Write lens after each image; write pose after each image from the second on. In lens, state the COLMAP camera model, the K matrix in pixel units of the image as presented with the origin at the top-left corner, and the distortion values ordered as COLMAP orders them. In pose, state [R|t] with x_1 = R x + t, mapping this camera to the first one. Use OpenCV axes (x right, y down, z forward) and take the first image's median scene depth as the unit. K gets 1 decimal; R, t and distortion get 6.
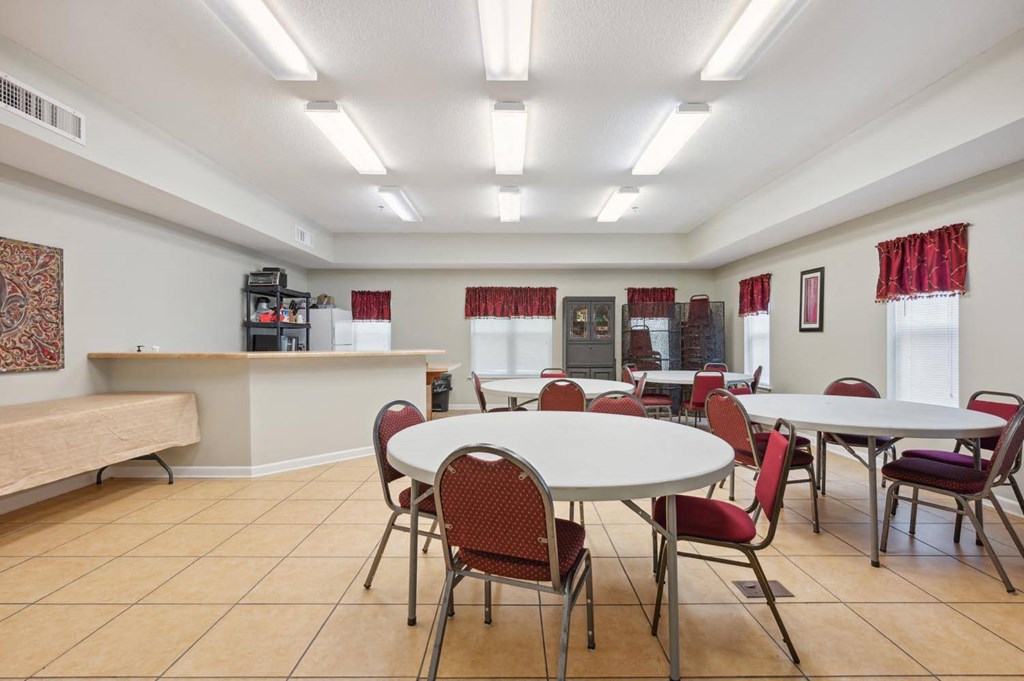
lens RADIAL K [[479.4, 0, 512.8], [0, 479.4, 339.8], [0, 0, 1]] dist [0.001741, 0.001196]
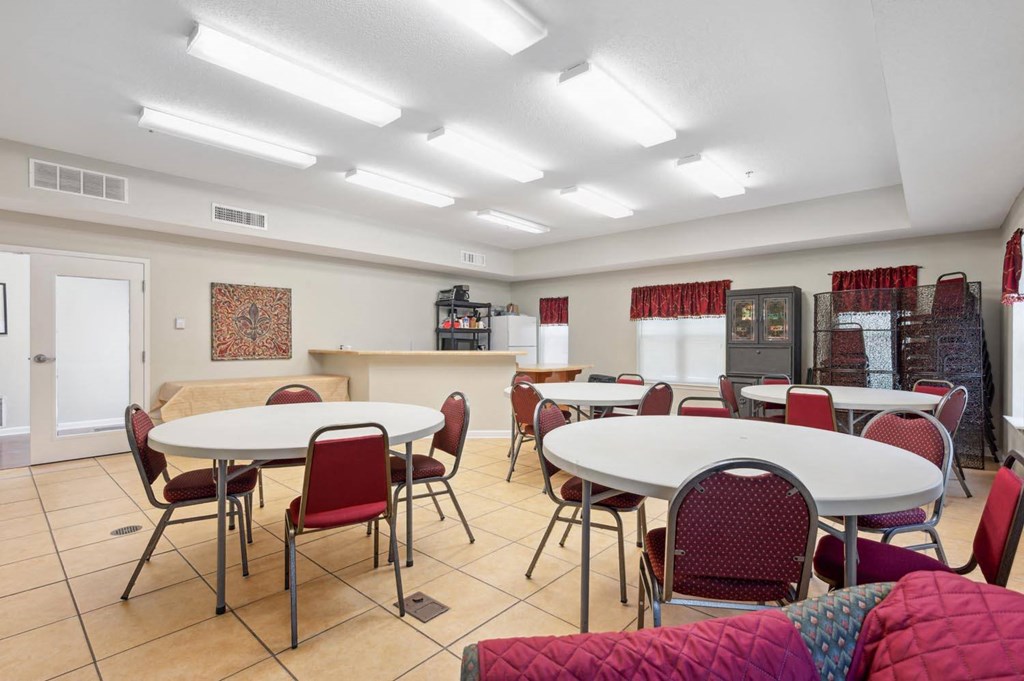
lens RADIAL K [[479.4, 0, 508.1], [0, 479.4, 343.6], [0, 0, 1]] dist [0.001741, 0.001196]
pose [[0.733520, 0.004003, -0.679656, 0.398517], [-0.002873, 0.999992, 0.002789, 0.000349], [0.679662, -0.000094, 0.733526, 0.132439]]
